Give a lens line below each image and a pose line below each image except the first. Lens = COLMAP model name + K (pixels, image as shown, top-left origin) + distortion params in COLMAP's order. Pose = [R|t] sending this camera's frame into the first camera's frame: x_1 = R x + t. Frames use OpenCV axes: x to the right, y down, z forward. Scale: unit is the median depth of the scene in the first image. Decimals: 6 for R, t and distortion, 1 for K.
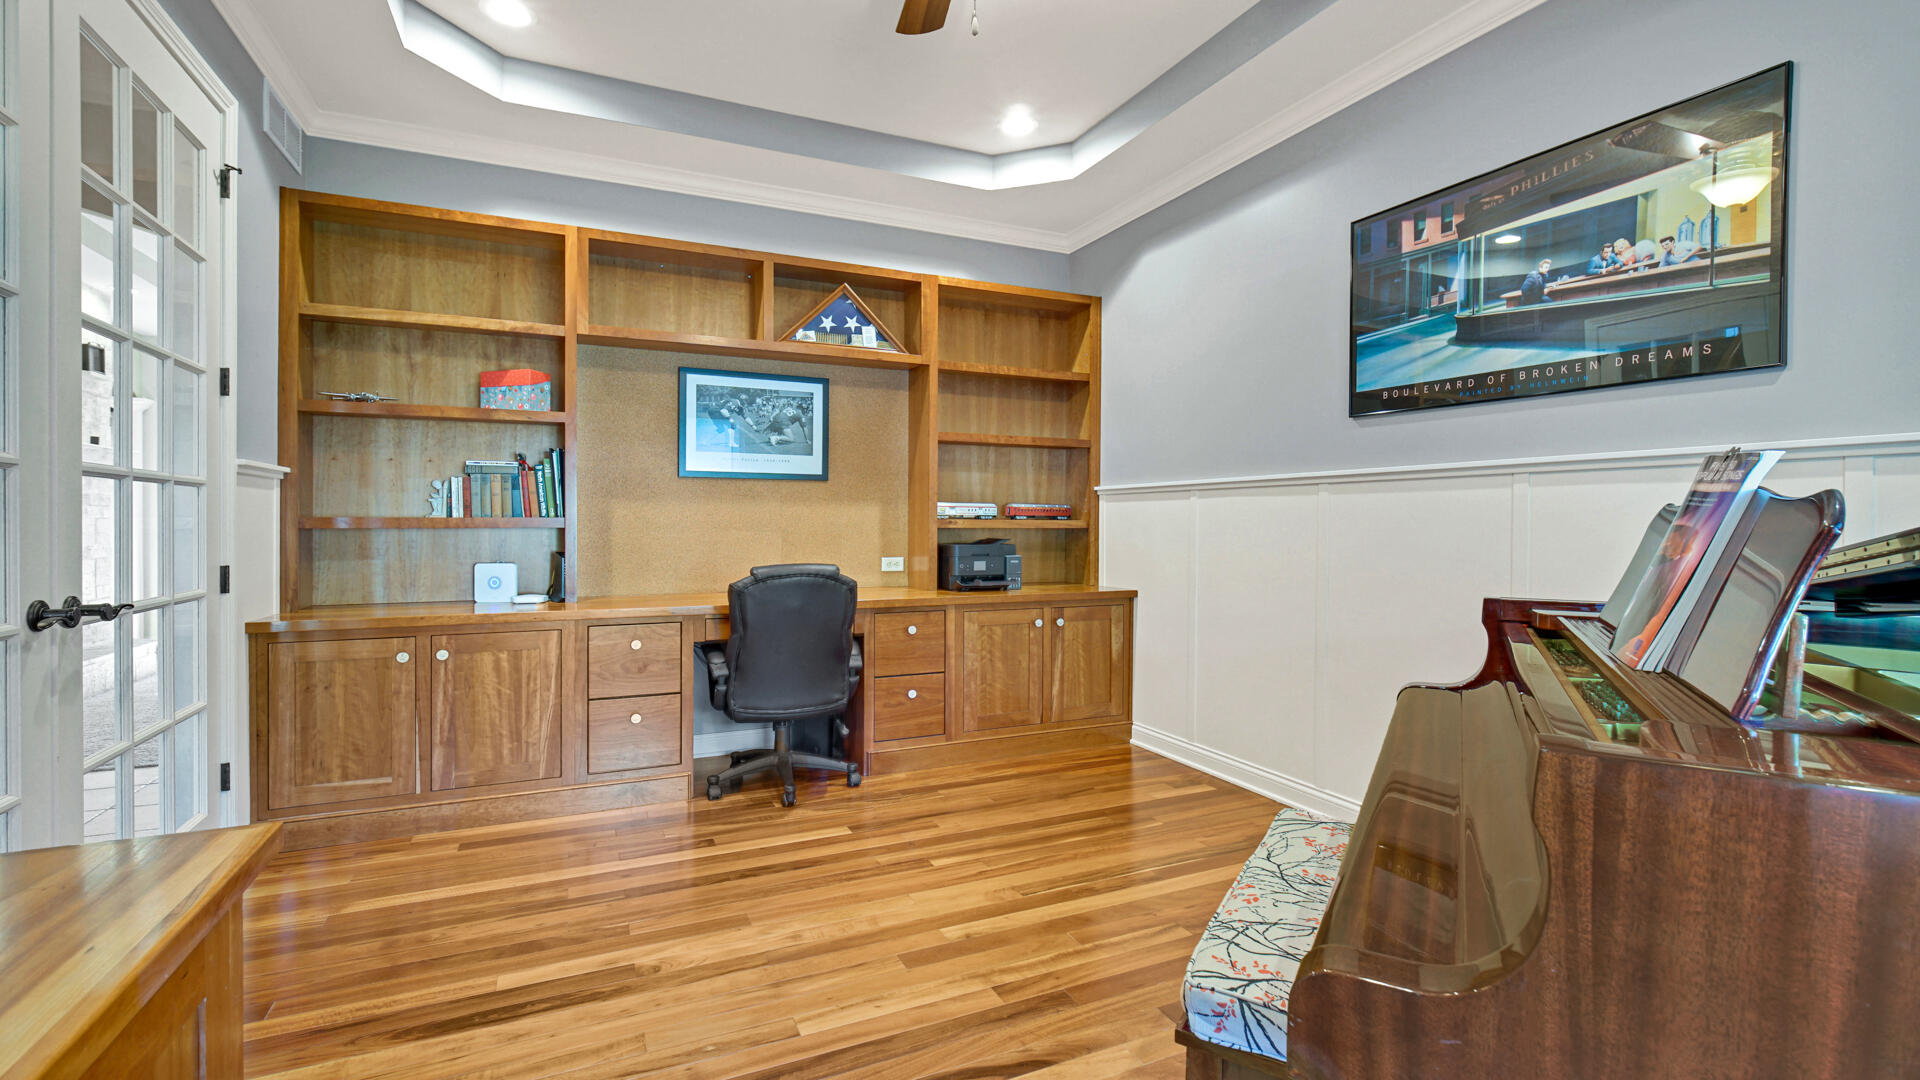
lens RADIAL K [[773.4, 0, 956.8], [0, 773.4, 534.0], [0, 0, 1]] dist [-0.001915, -0.000078]
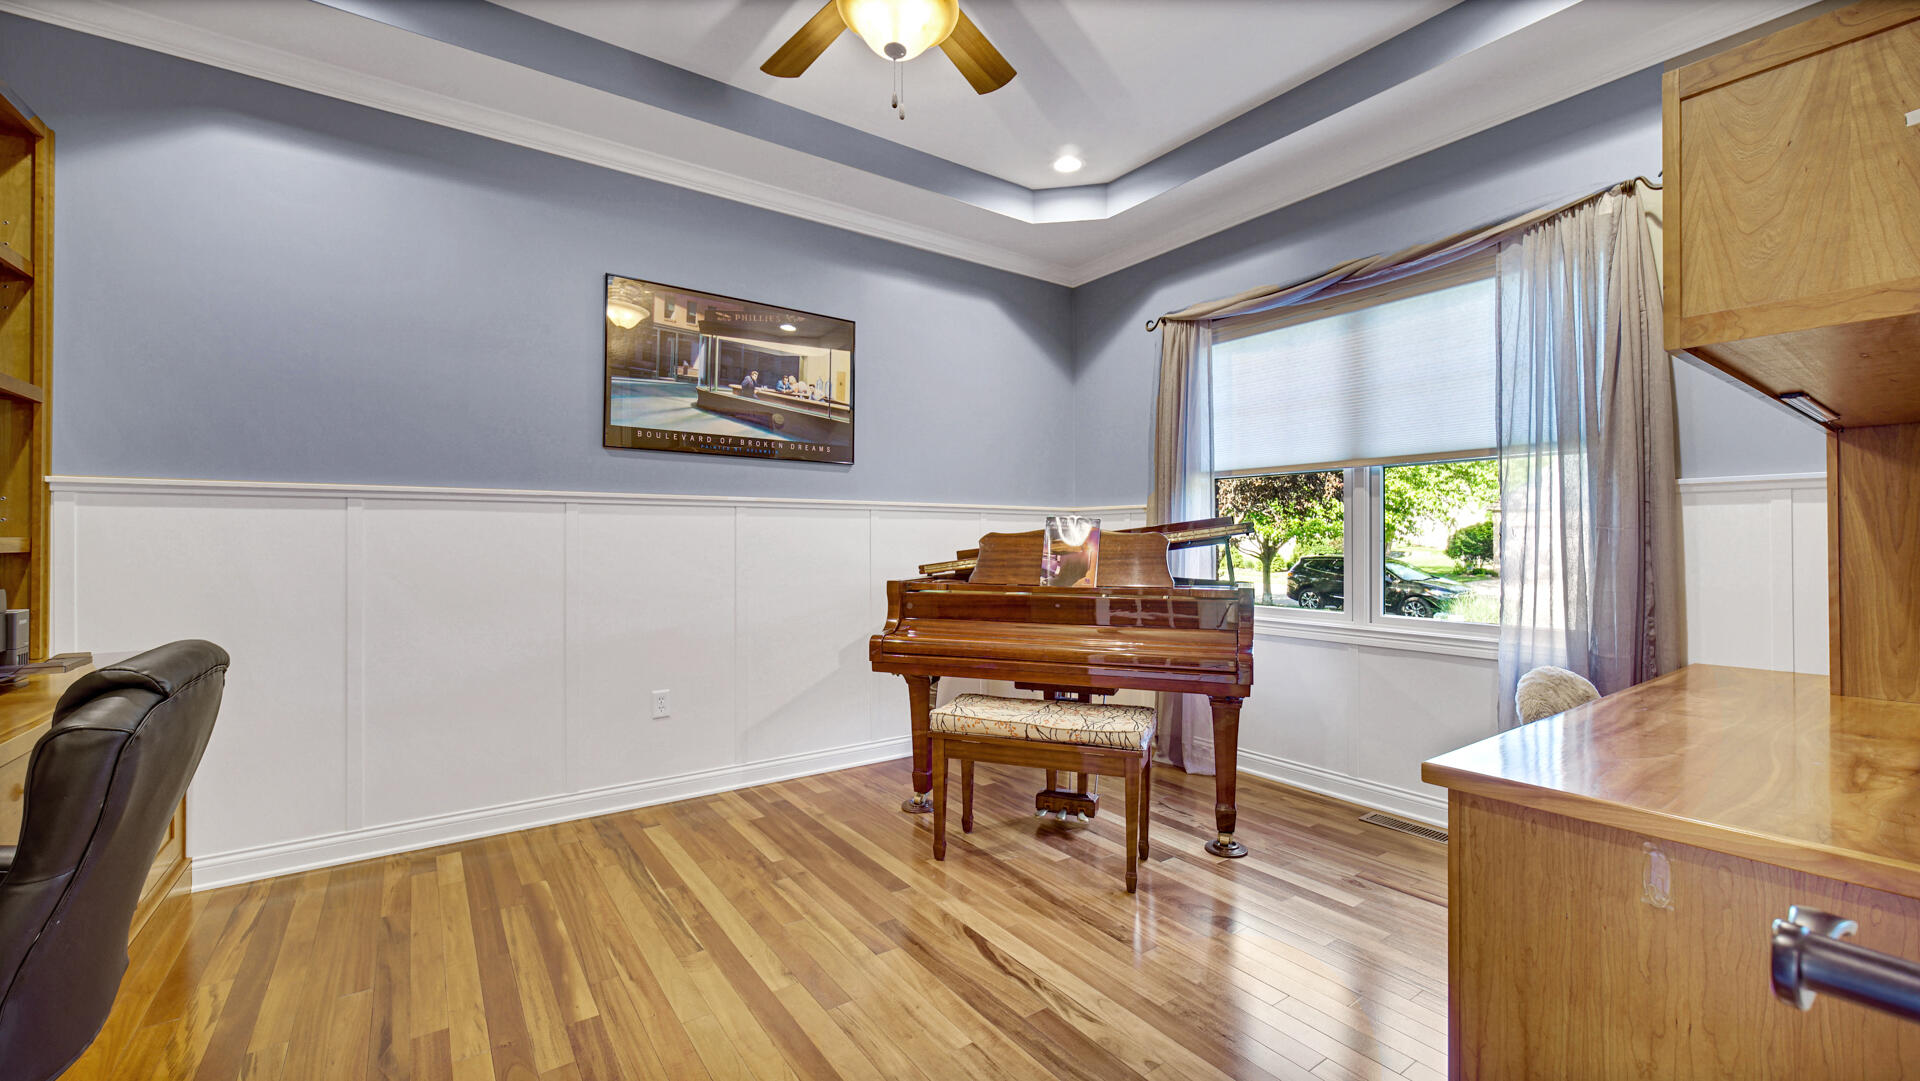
lens RADIAL K [[782.8, 0, 964.6], [0, 782.8, 552.1], [0, 0, 1]] dist [0.001151, 0.000117]
pose [[-0.163909, -0.009976, 0.986425, -0.795297], [0.021884, 0.999666, 0.013747, -0.001838], [-0.986233, 0.023840, -0.163635, 0.773485]]
